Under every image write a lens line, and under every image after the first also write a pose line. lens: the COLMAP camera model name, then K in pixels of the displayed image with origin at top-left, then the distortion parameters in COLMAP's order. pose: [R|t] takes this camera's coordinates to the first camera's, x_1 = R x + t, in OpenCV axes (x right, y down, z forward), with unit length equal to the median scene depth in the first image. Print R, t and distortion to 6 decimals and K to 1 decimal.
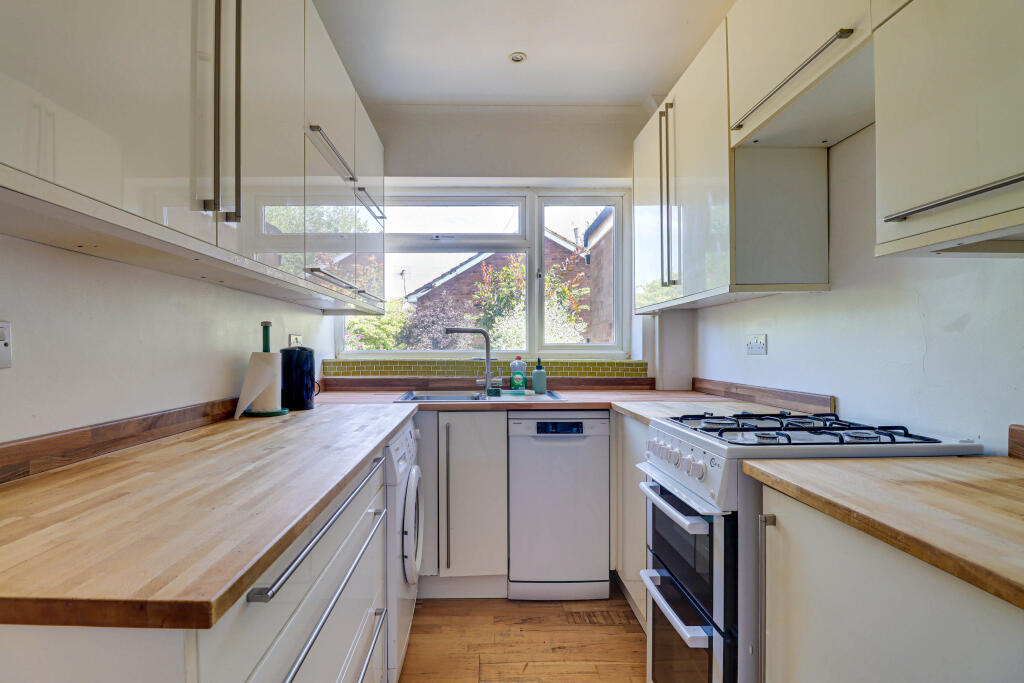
lens RADIAL K [[479.7, 0, 506.3], [0, 479.7, 339.2], [0, 0, 1]] dist [0.001817, -0.011211]
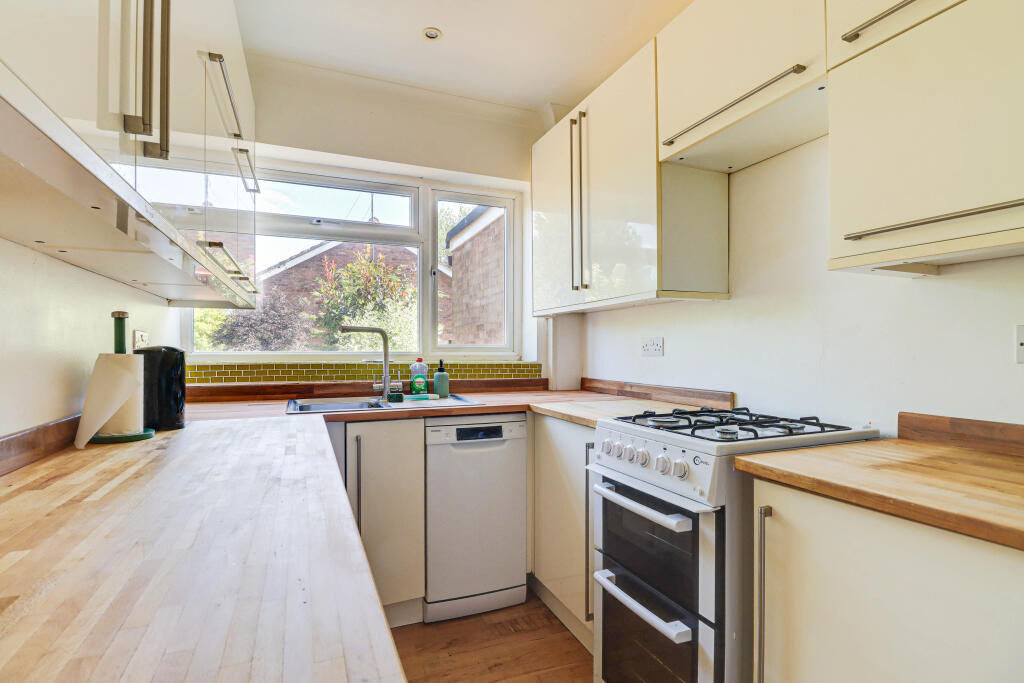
lens RADIAL K [[471.8, 0, 508.1], [0, 471.8, 344.8], [0, 0, 1]] dist [0.001391, -0.006928]
pose [[0.937220, 0.006859, 0.348671, -0.164581], [-0.009577, 0.999936, 0.006074, 0.003196], [-0.348607, -0.009032, 0.937225, 0.103535]]
